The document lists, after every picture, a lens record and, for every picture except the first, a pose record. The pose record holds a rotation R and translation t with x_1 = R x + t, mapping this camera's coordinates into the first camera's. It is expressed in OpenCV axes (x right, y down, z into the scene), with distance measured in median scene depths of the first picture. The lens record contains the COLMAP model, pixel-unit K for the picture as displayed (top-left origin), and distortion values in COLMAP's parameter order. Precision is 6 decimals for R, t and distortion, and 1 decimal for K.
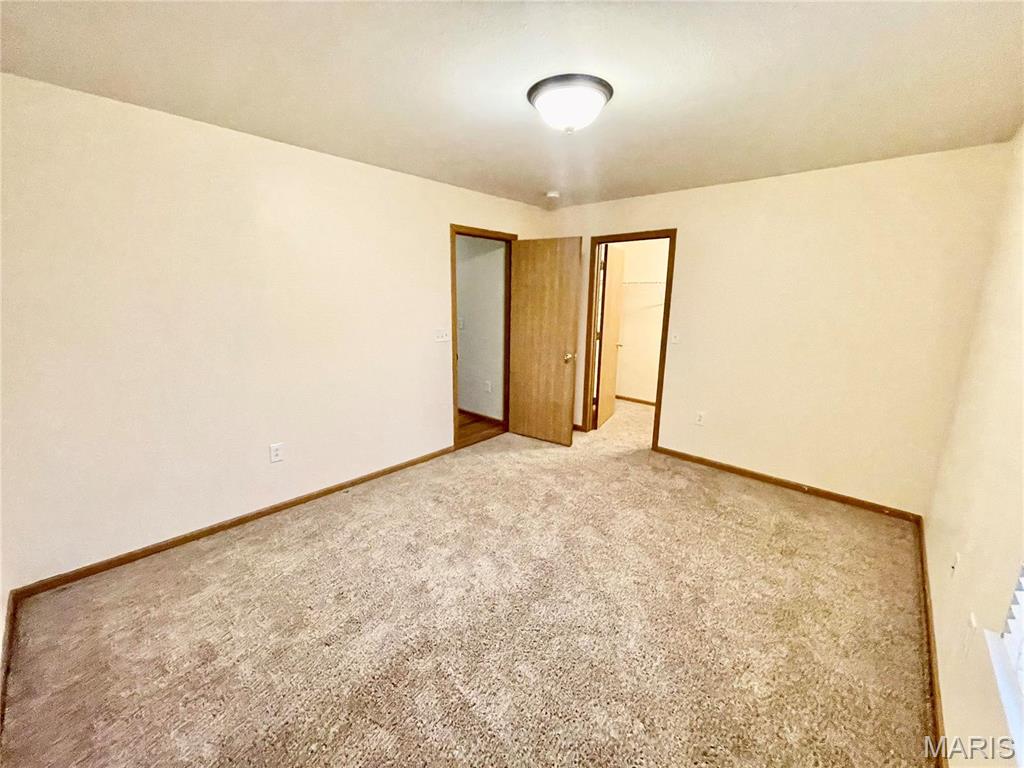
lens RADIAL K [[410.3, 0, 514.2], [0, 410.3, 377.4], [0, 0, 1]] dist [-0.002251, -0.000285]
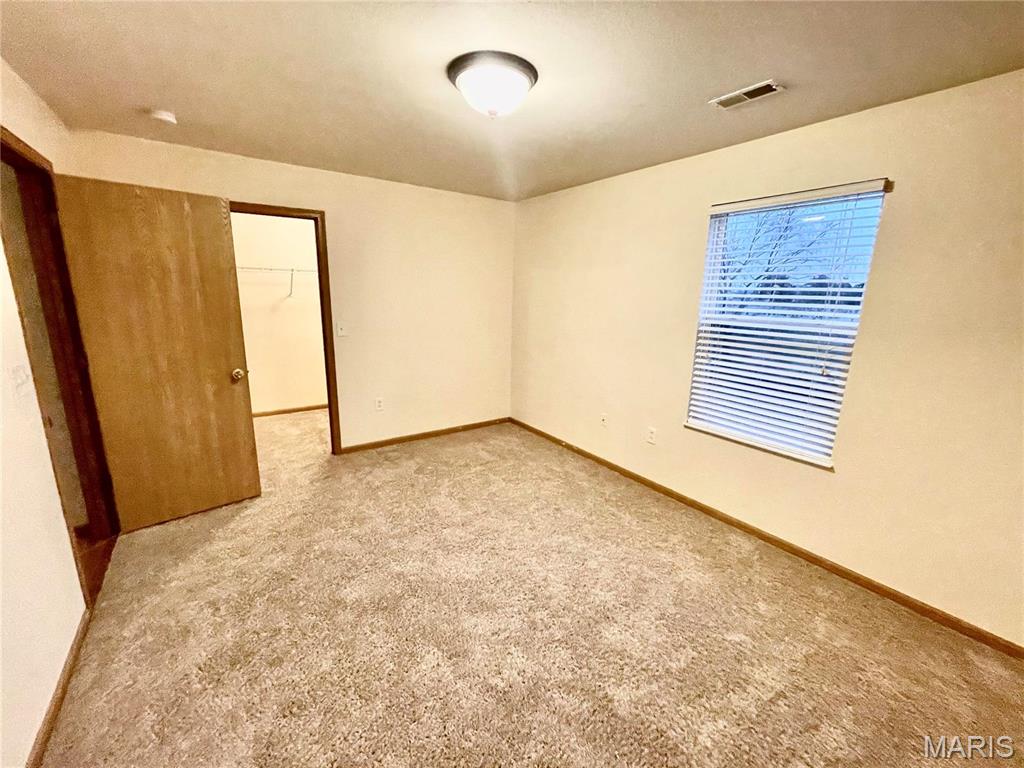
lens RADIAL K [[410.3, 0, 509.8], [0, 410.3, 379.7], [0, 0, 1]] dist [-0.002251, -0.000285]
pose [[0.235039, -0.220345, 0.946681, -0.439787], [0.178941, 0.967128, 0.180677, -0.088474], [-0.955373, 0.126934, 0.266741, 0.397287]]
